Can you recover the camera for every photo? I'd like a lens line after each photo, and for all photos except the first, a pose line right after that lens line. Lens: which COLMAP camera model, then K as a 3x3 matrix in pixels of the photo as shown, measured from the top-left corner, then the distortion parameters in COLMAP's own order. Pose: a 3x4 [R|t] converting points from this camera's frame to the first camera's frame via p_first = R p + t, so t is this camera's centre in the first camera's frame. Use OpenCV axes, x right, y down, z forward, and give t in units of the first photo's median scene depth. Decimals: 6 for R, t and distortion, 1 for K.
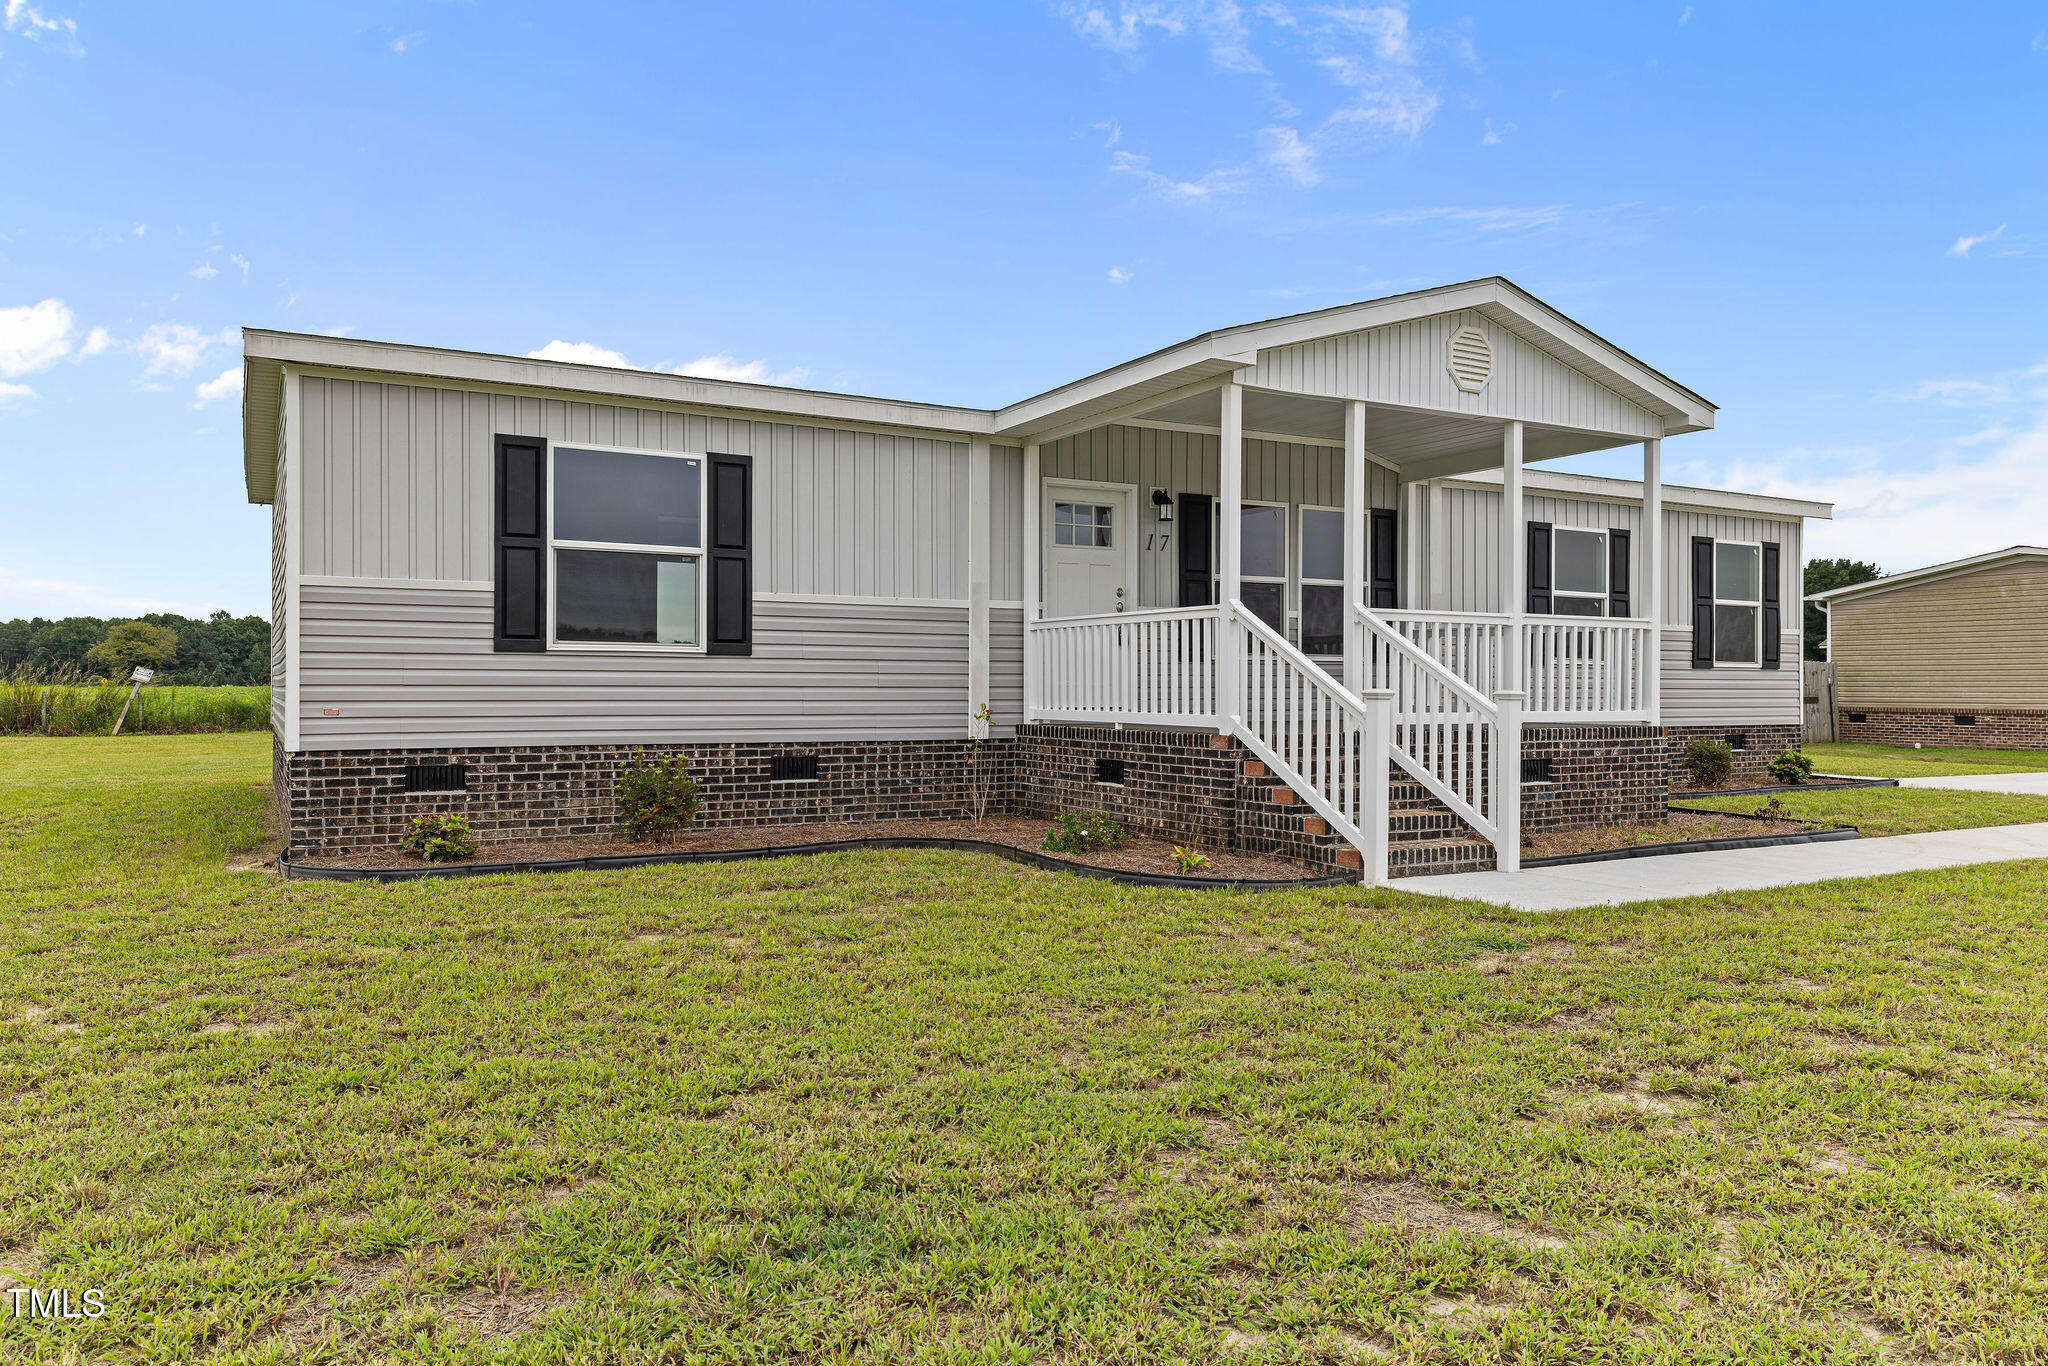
lens RADIAL K [[1338.2, 0, 1019.4], [0, 1338.2, 680.4], [0, 0, 1]] dist [0.016155, -0.000846]
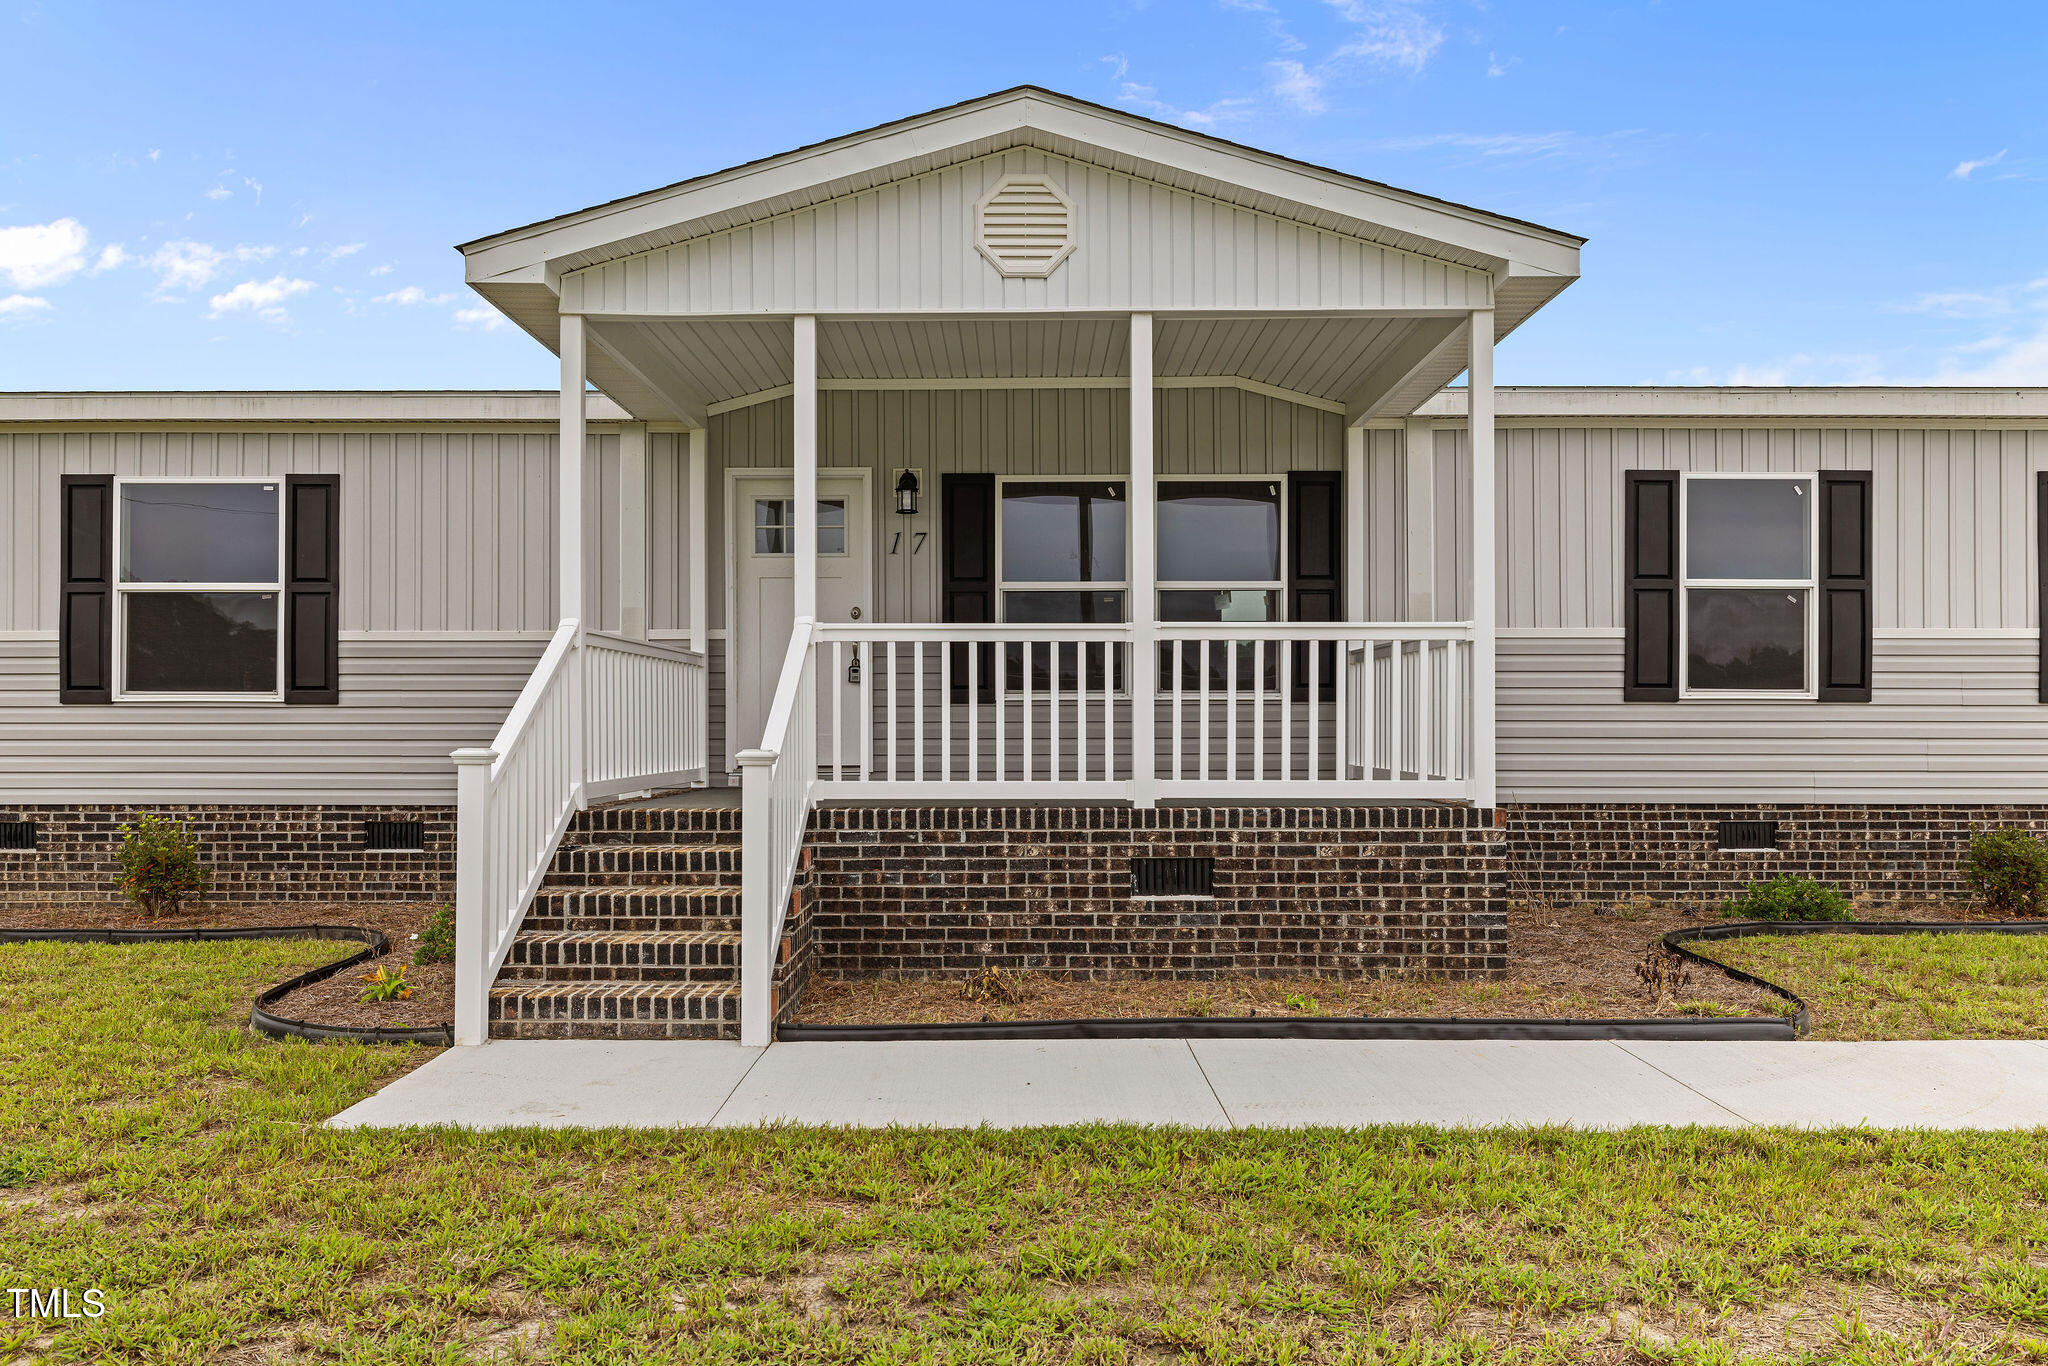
lens RADIAL K [[1471.1, 0, 1033.6], [0, 1471.1, 712.6], [0, 0, 1]] dist [0.003003, -0.006655]
pose [[0.878550, -0.008869, -0.477568, 0.654315], [0.005456, 0.999949, -0.008533, -0.002552], [0.477619, 0.004891, 0.878554, 0.382132]]
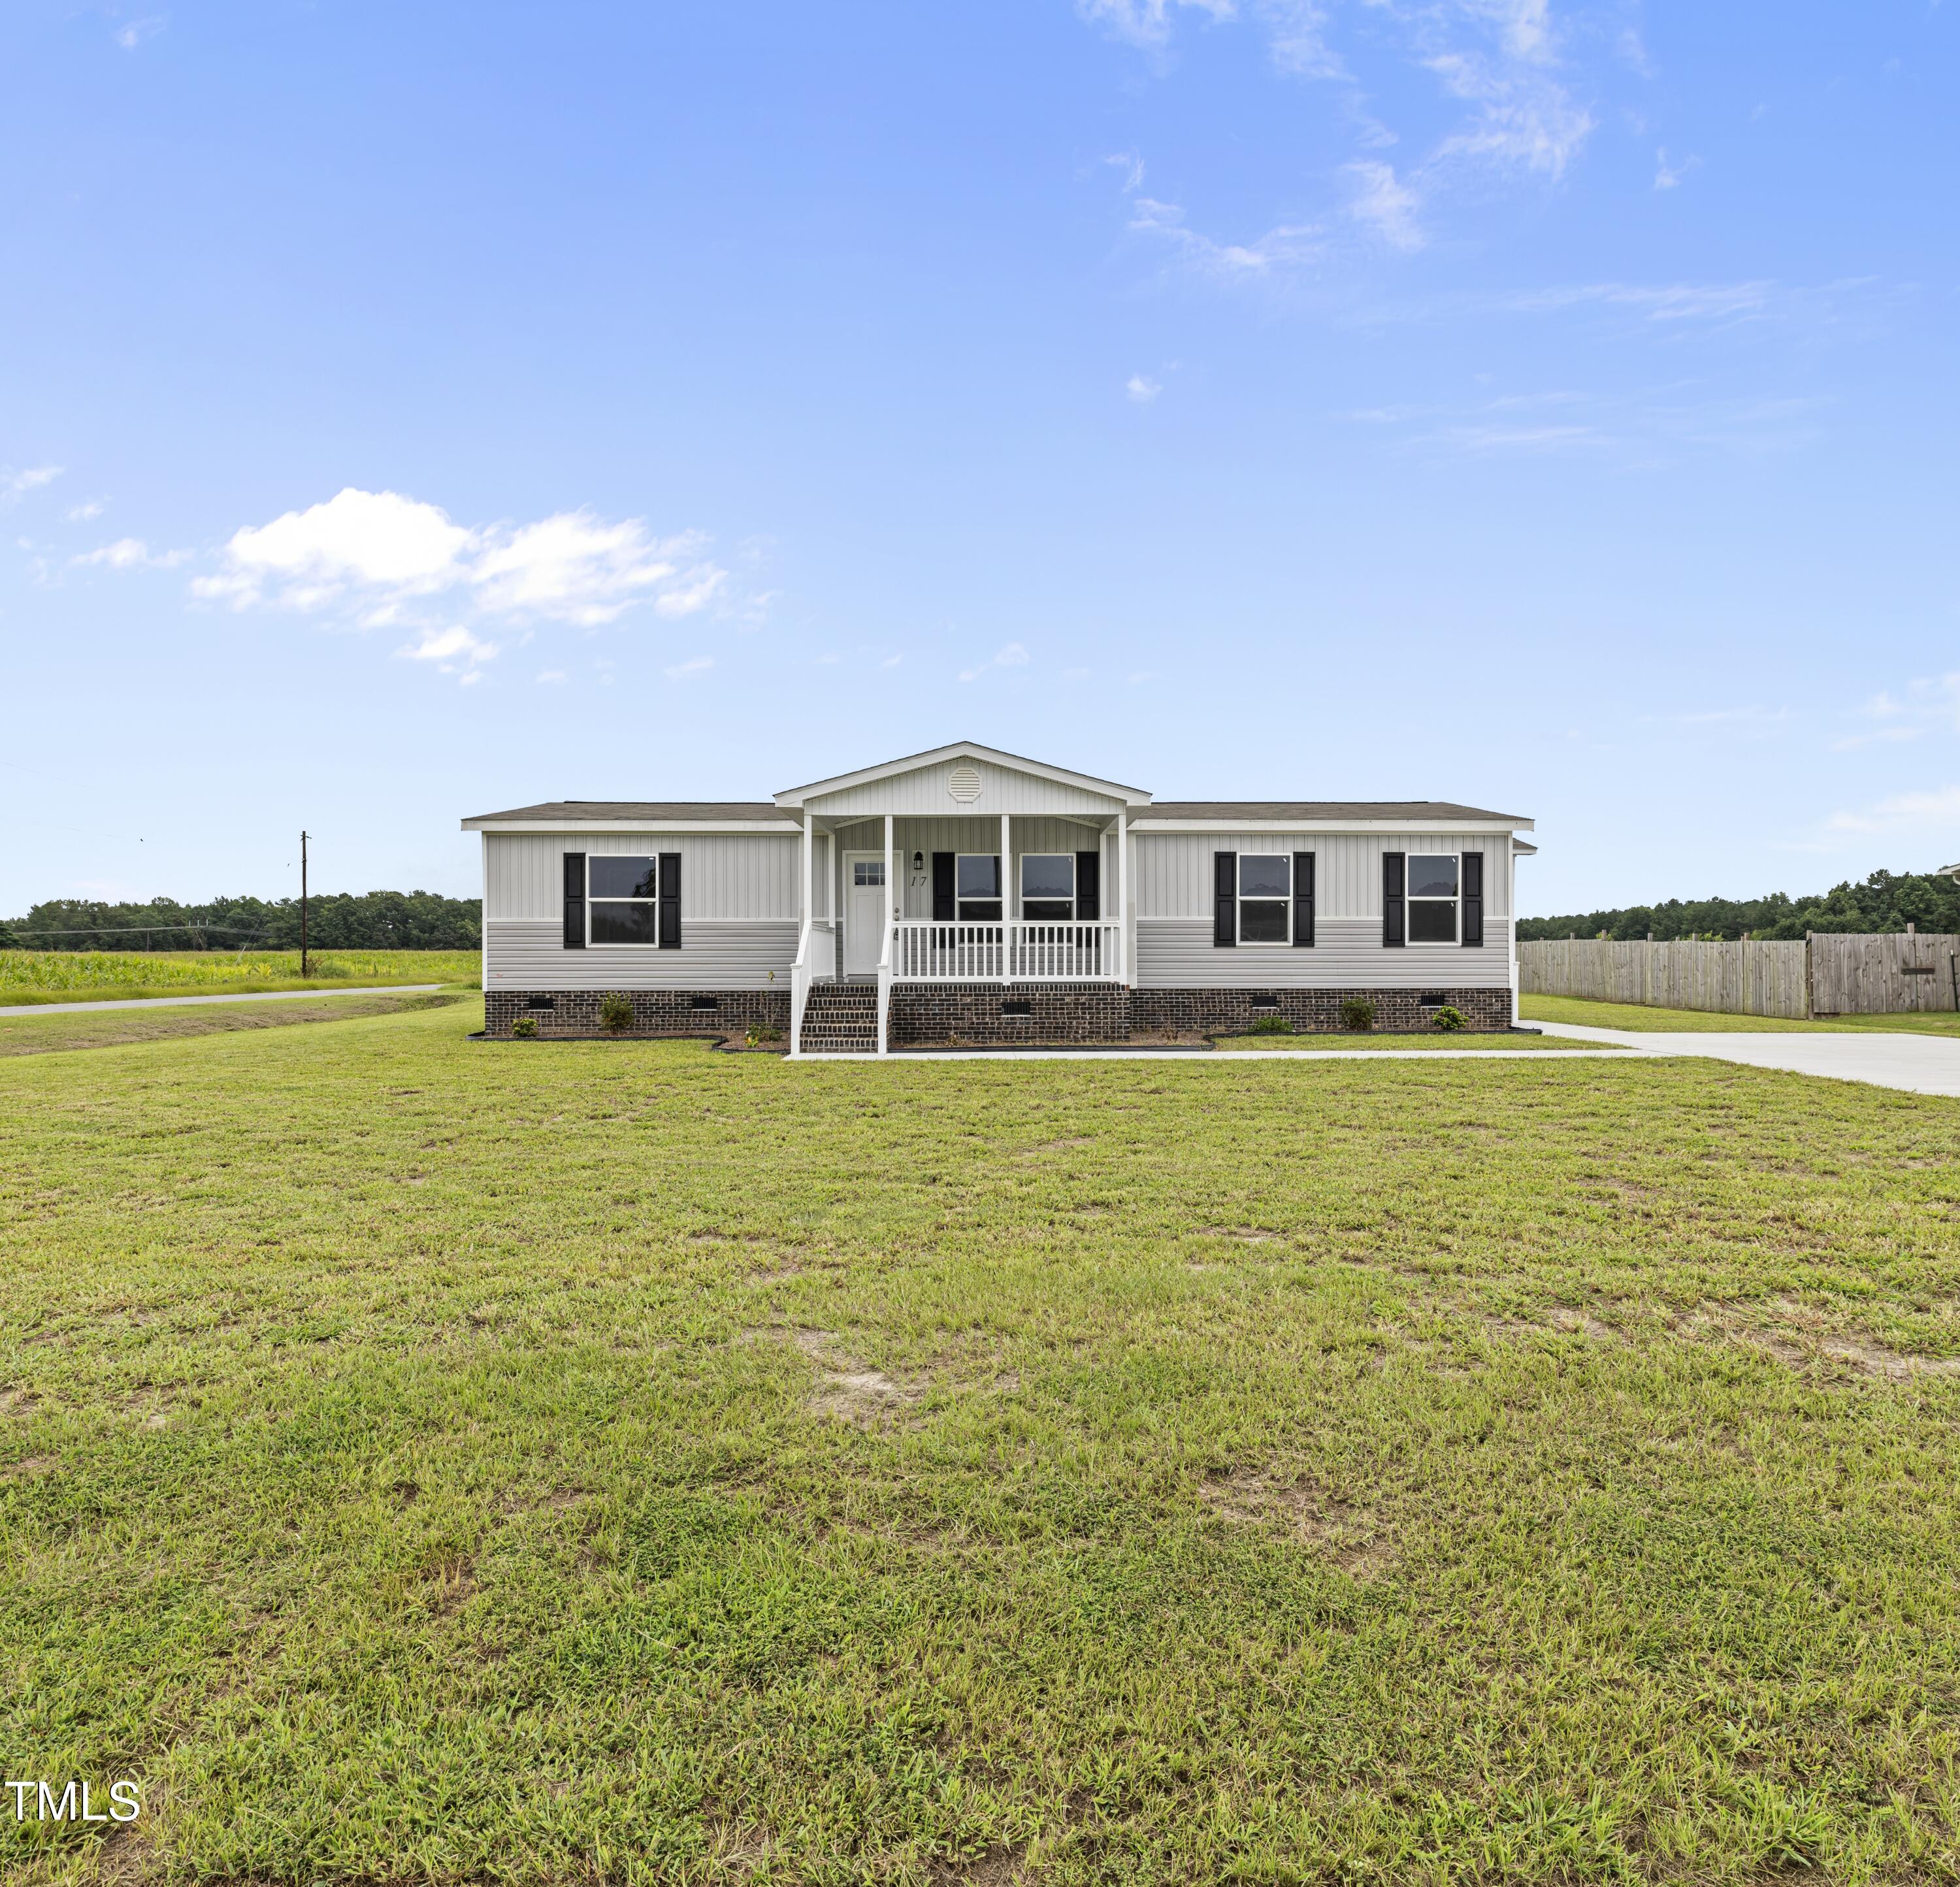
lens RADIAL K [[1189.2, 0, 1028.5], [0, 1189.2, 953.0], [0, 0, 1]] dist [-0.000136, -0.000231]
pose [[0.894431, -0.008469, -0.447126, 1.115989], [0.007234, 0.999964, -0.004471, 0.000413], [0.447147, 0.000764, 0.894460, -0.412535]]
